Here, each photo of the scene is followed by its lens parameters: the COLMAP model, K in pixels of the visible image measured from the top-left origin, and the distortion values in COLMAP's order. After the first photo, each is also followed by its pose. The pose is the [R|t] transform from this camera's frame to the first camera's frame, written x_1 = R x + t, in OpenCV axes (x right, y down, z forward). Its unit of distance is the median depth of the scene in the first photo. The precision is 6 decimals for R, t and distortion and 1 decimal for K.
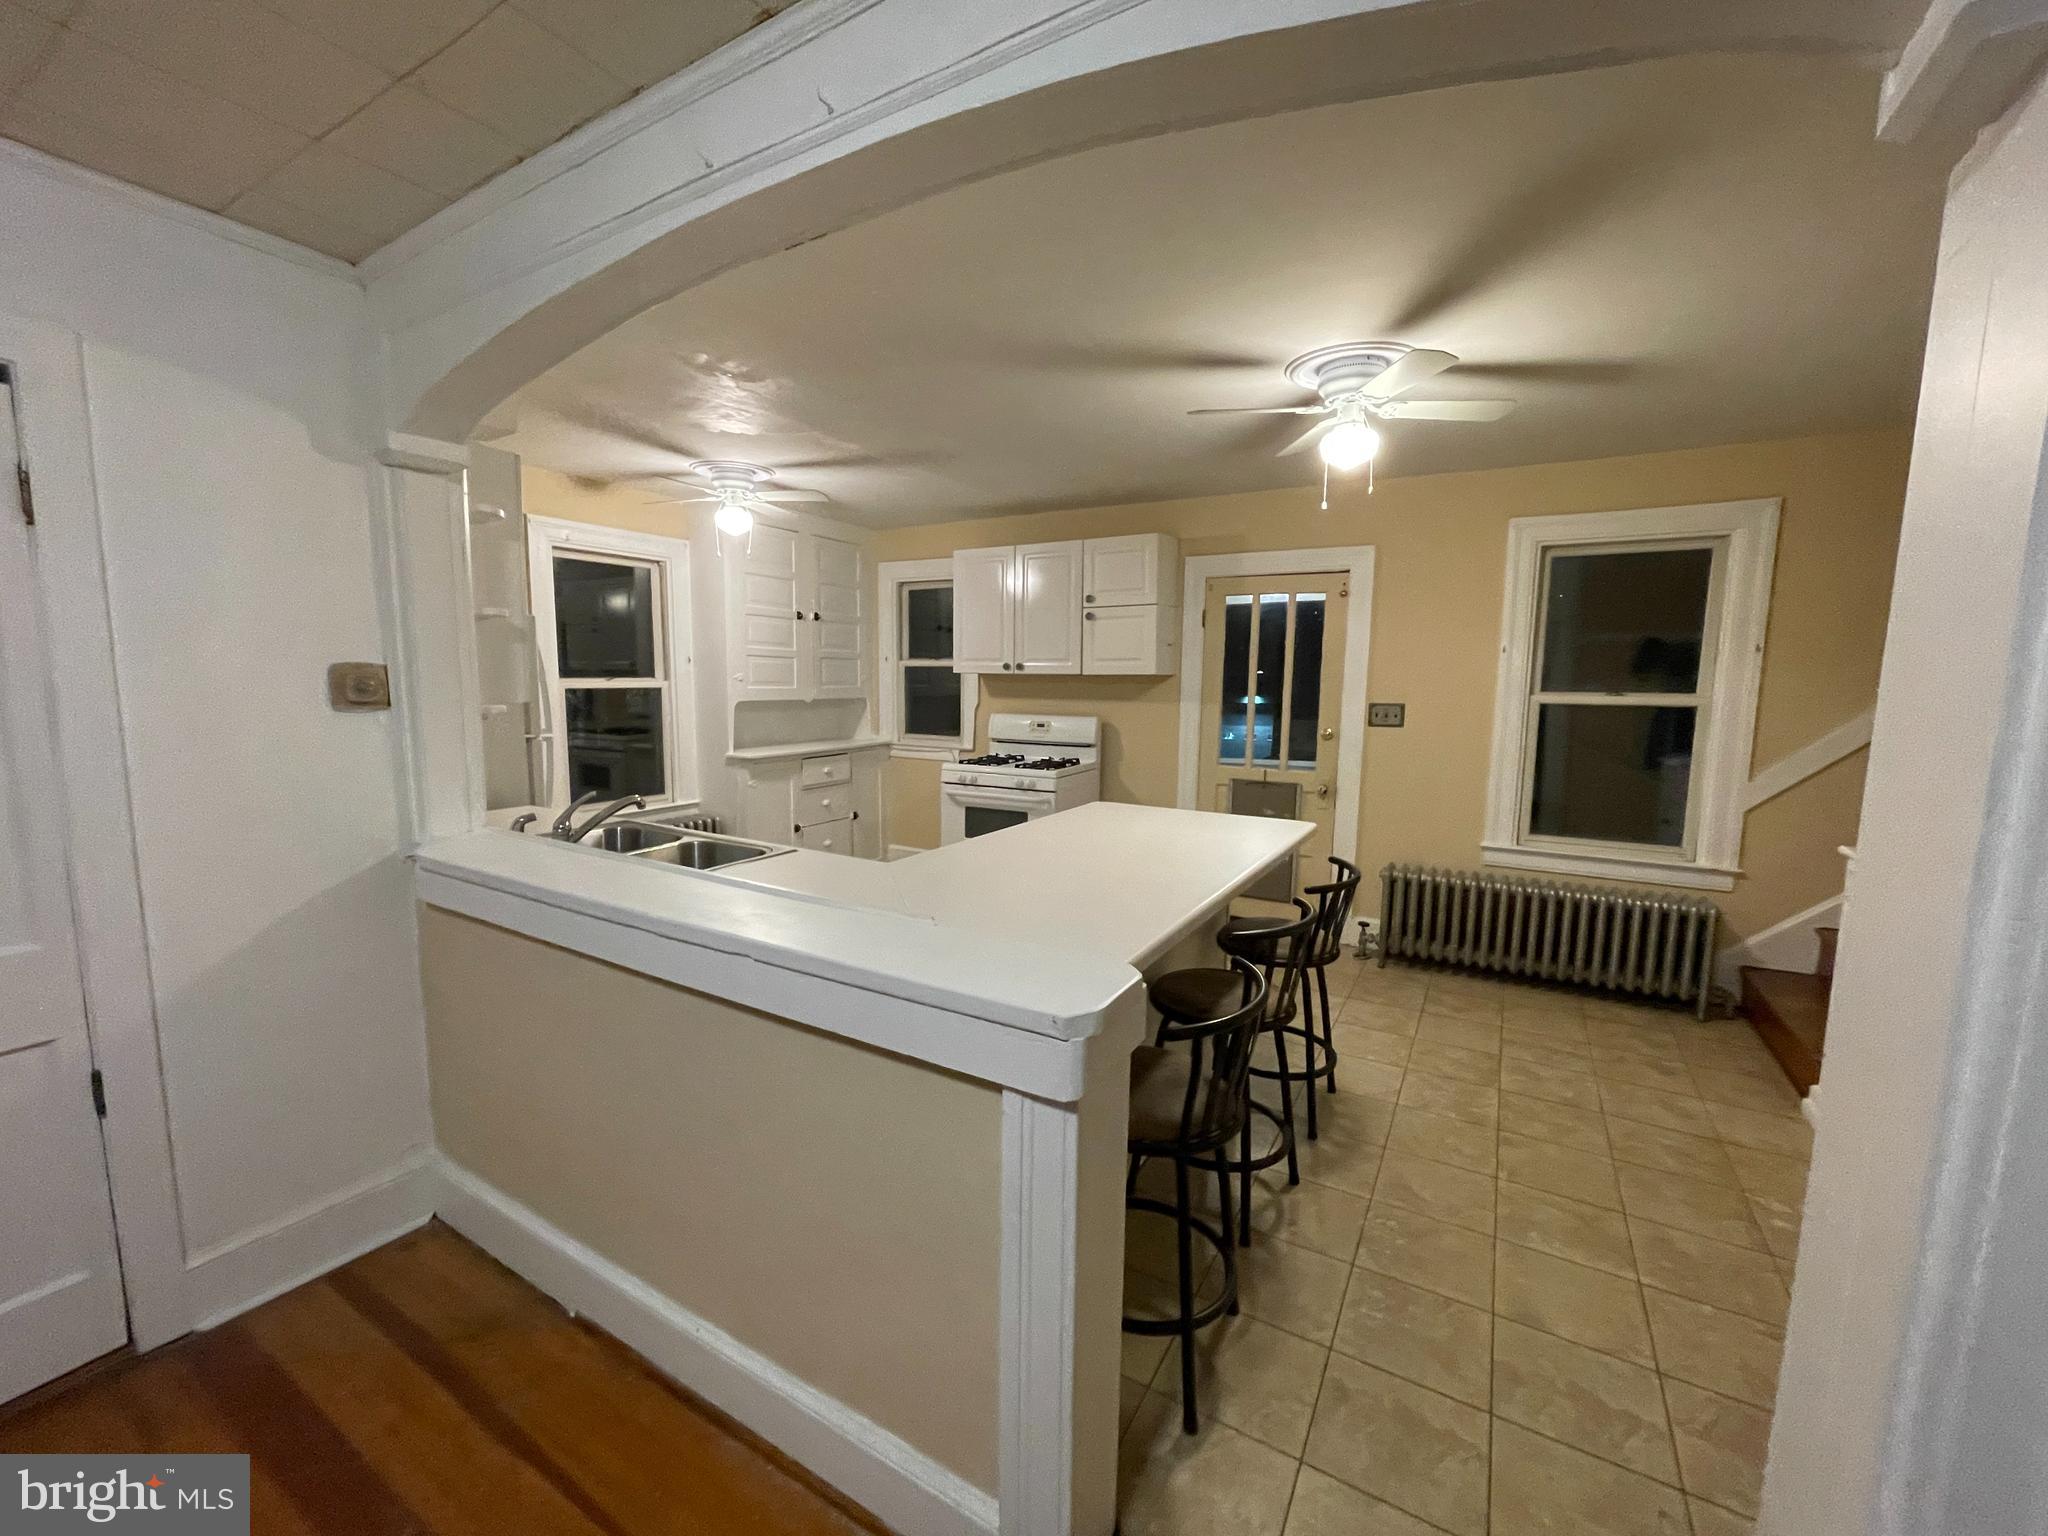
lens RADIAL K [[825.9, 0, 1015.6], [0, 825.9, 778.7], [0, 0, 1]] dist [-0.002722, 0.000282]
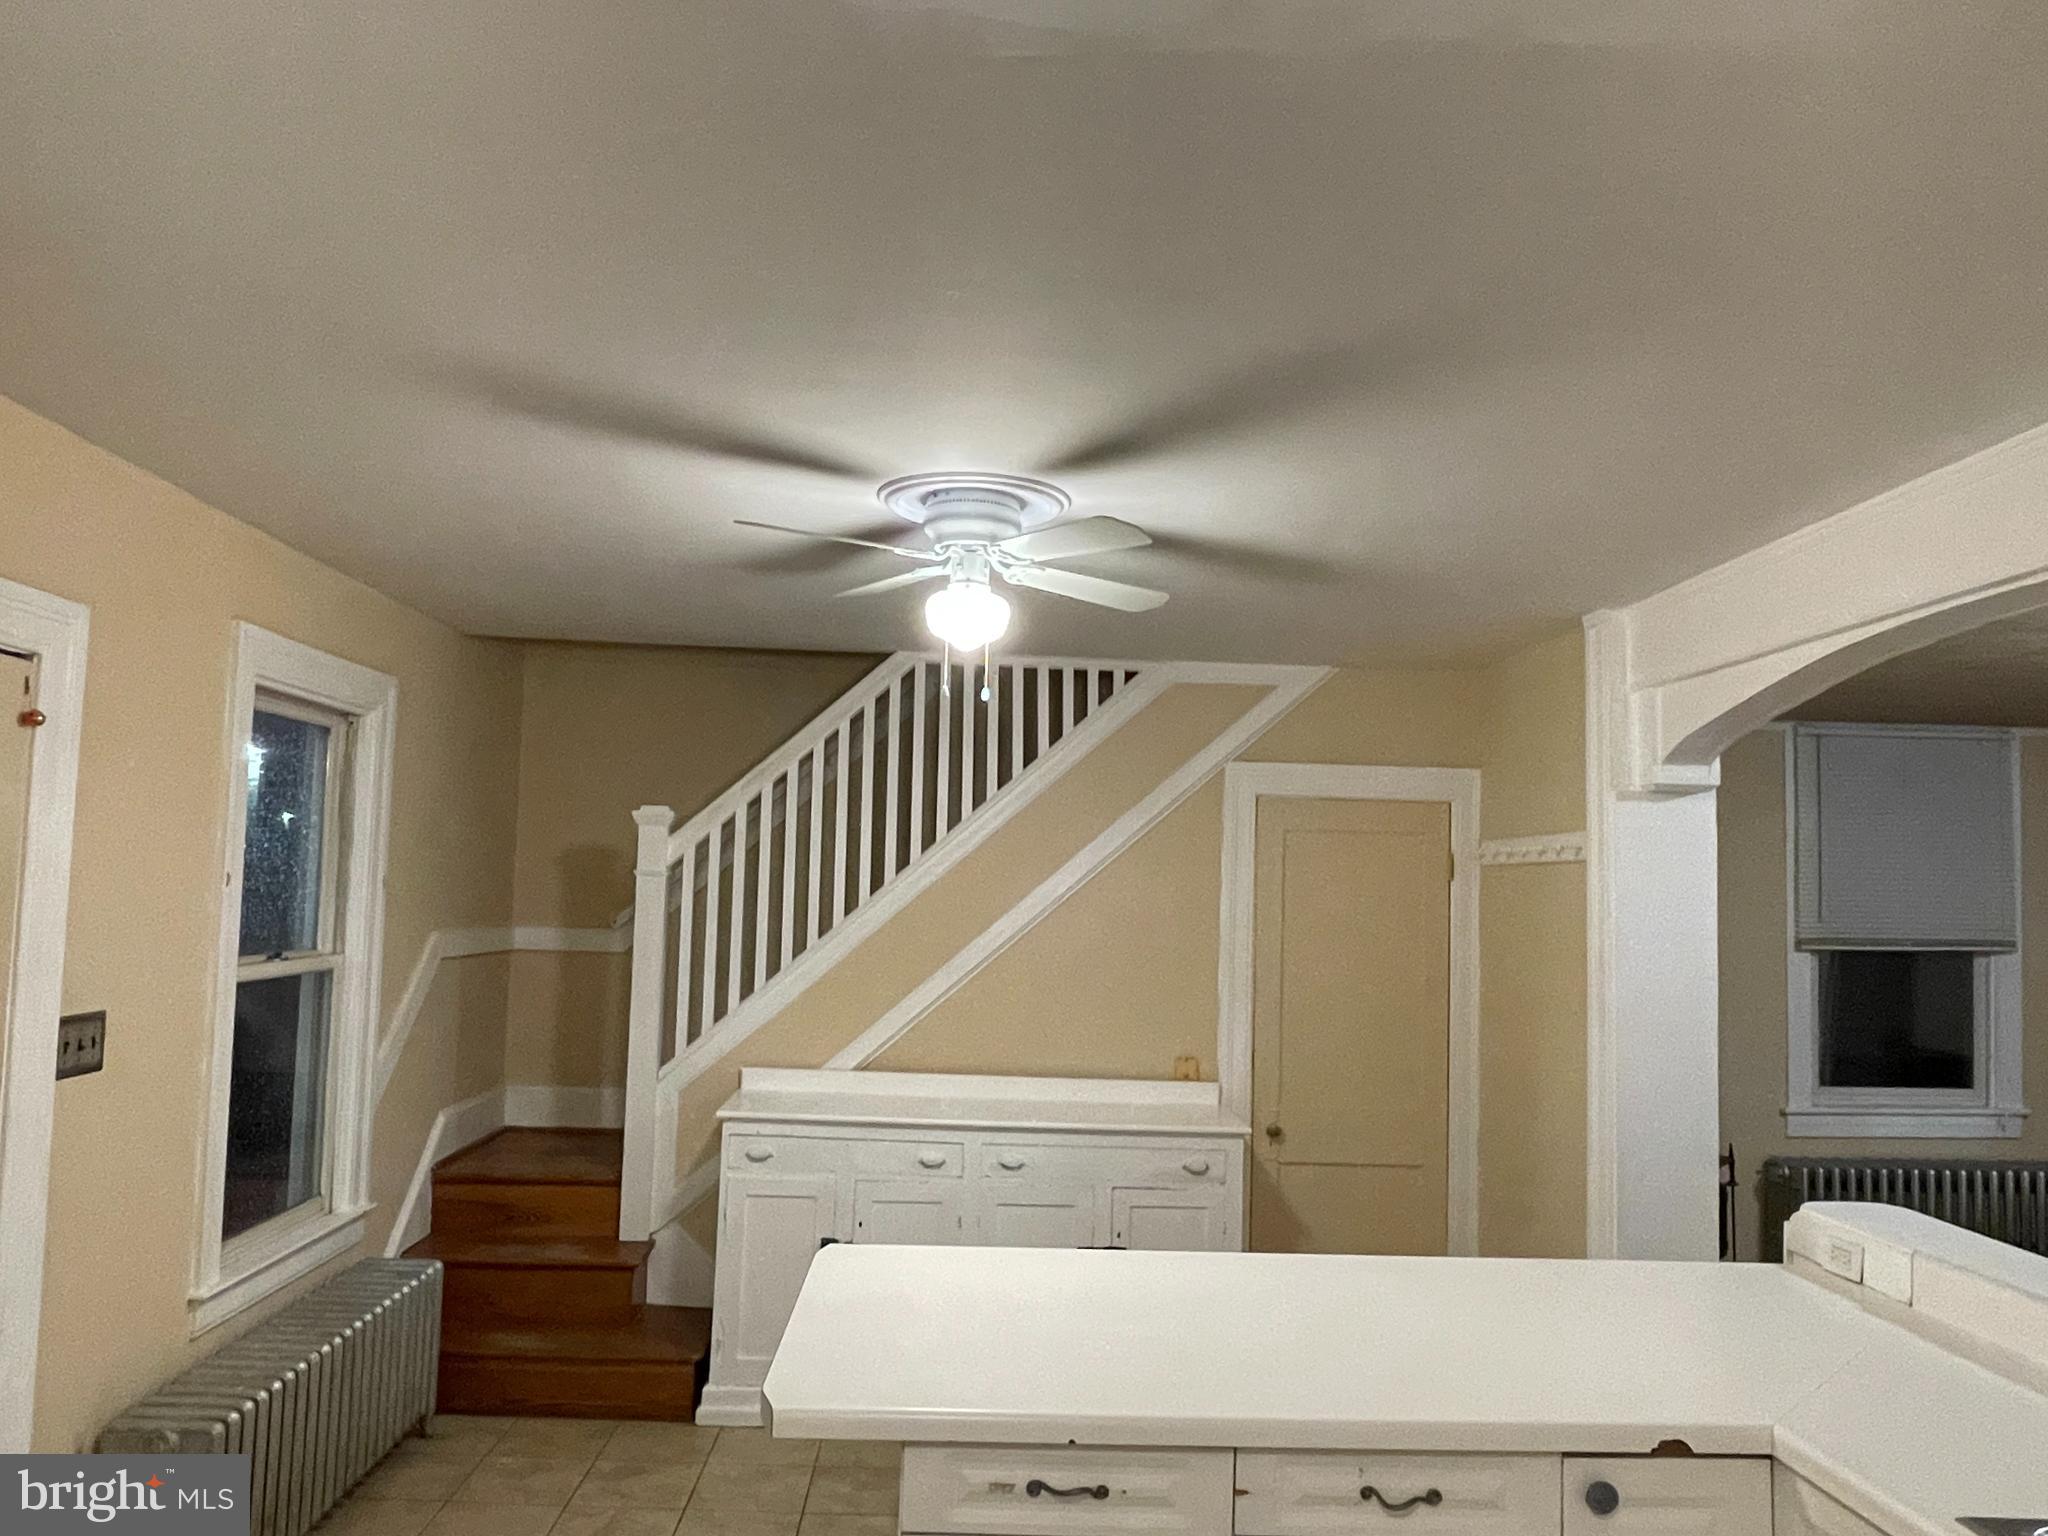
lens RADIAL K [[1435.9, 0, 1012.9], [0, 1435.9, 785.4], [0, 0, 1]] dist [0.002700, -0.006735]
pose [[-0.543020, 0.036589, 0.838922, -0.329831], [0.072152, 0.997388, 0.003203, -0.157546], [-0.836614, 0.062269, -0.544242, 0.932252]]
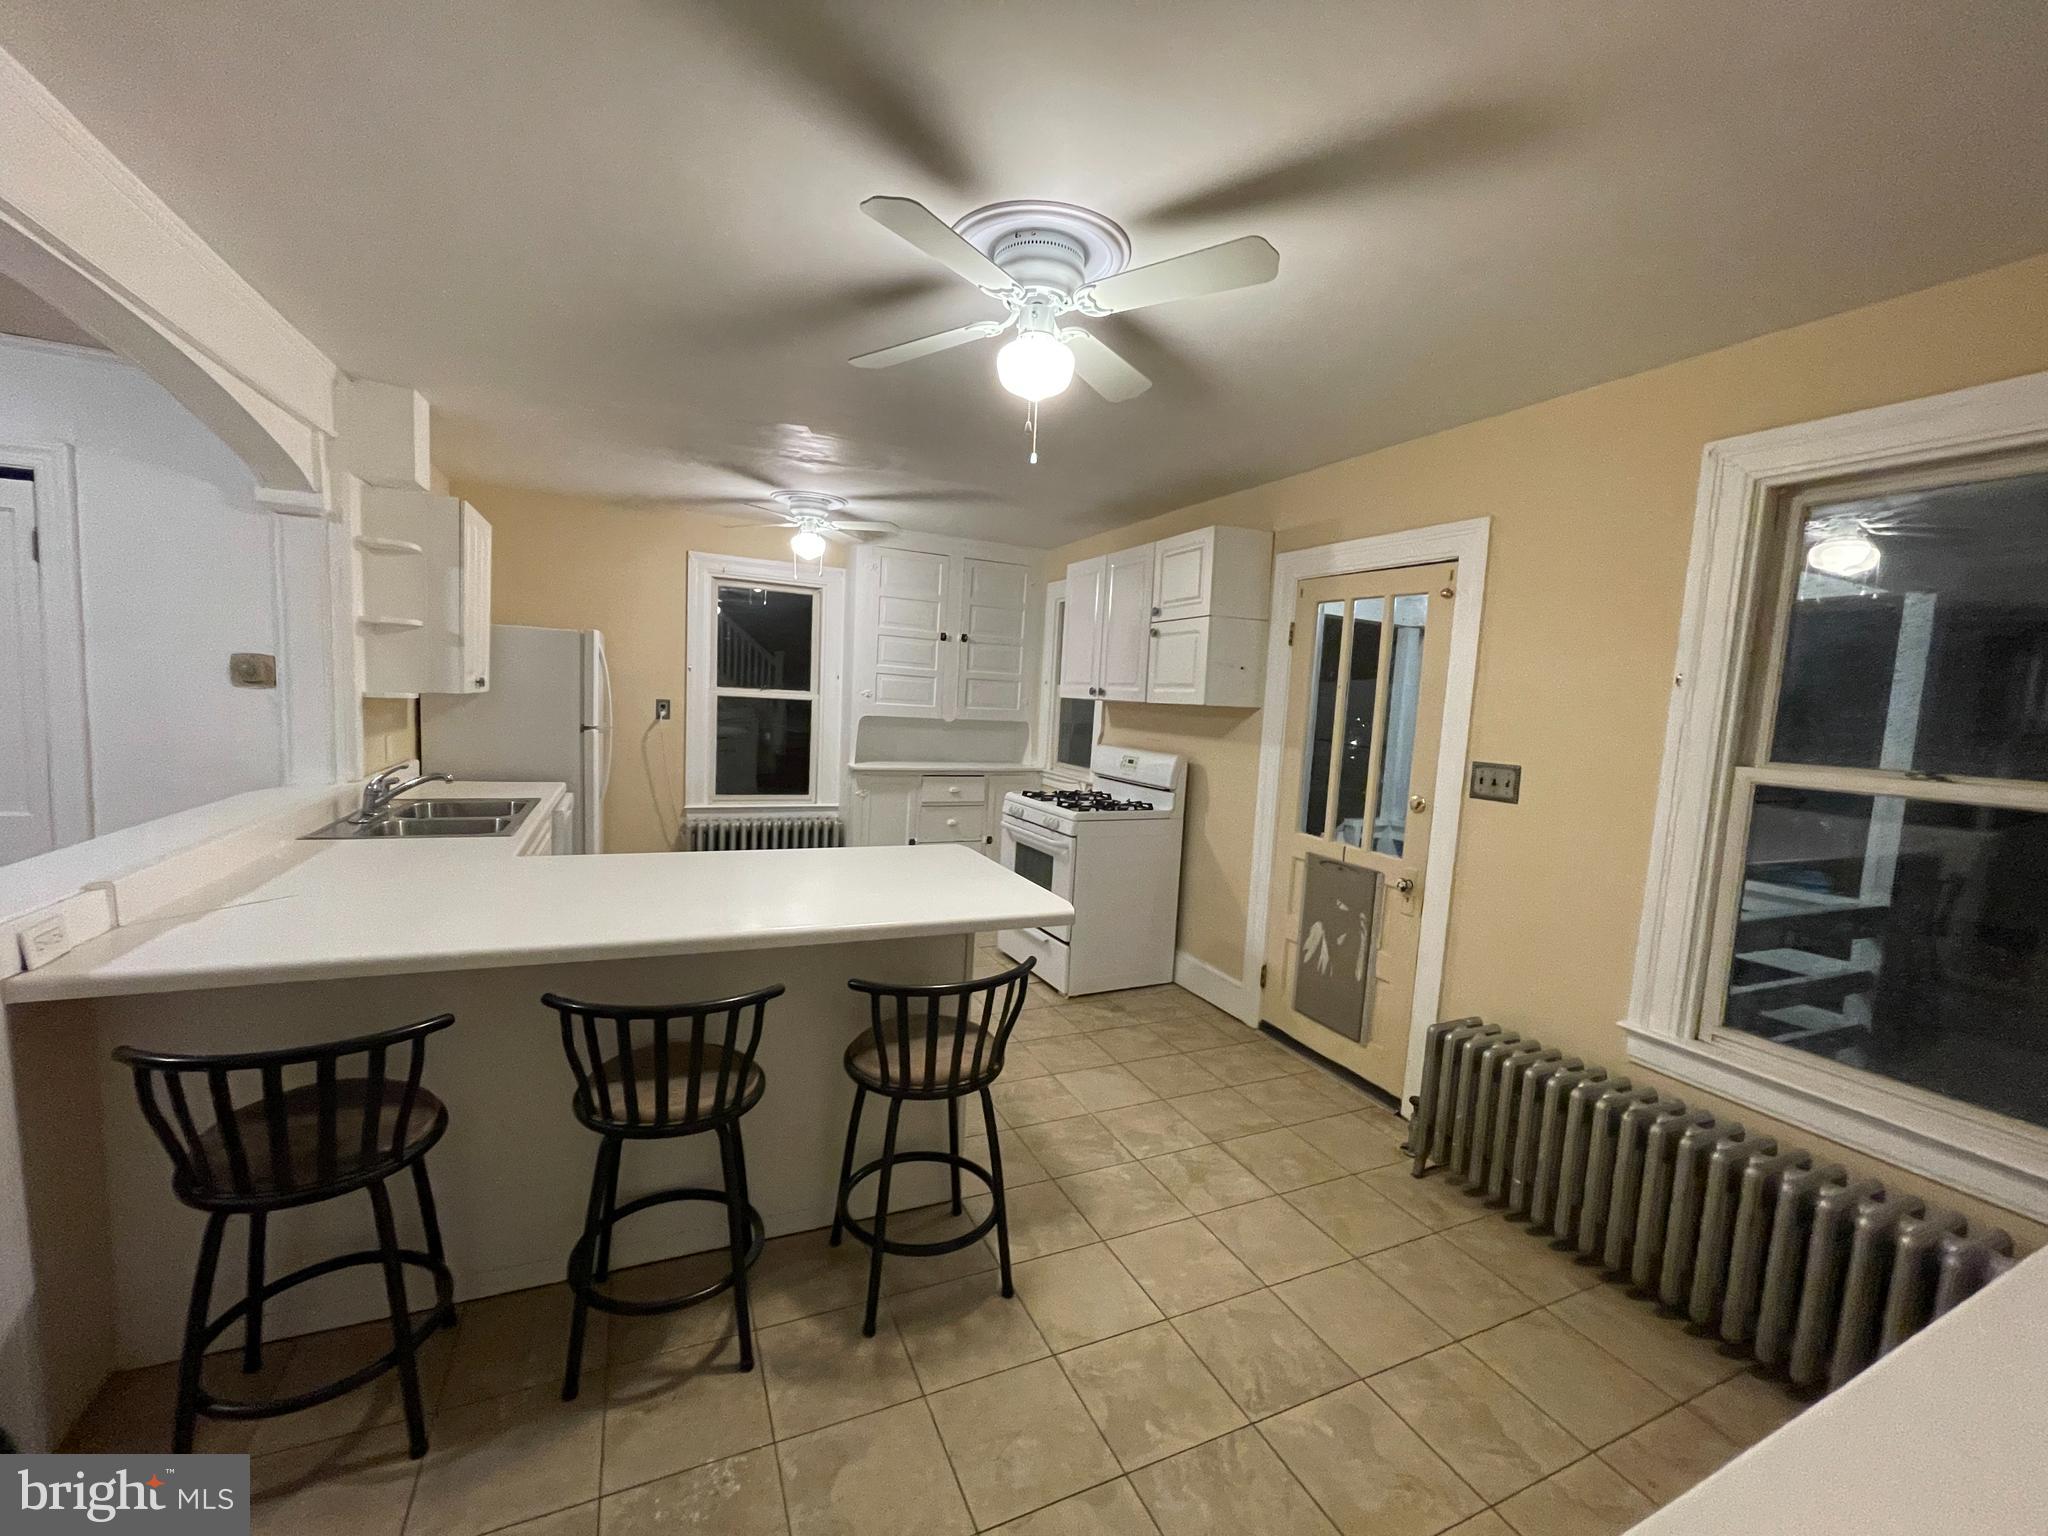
lens RADIAL K [[825.9, 0, 1011.7], [0, 825.9, 778.1], [0, 0, 1]] dist [-0.002722, 0.000282]
pose [[0.816179, 0.091768, -0.570465, 0.476169], [-0.116830, 0.993124, -0.007391, -0.030330], [0.565865, 0.072680, 0.821288, 0.258192]]
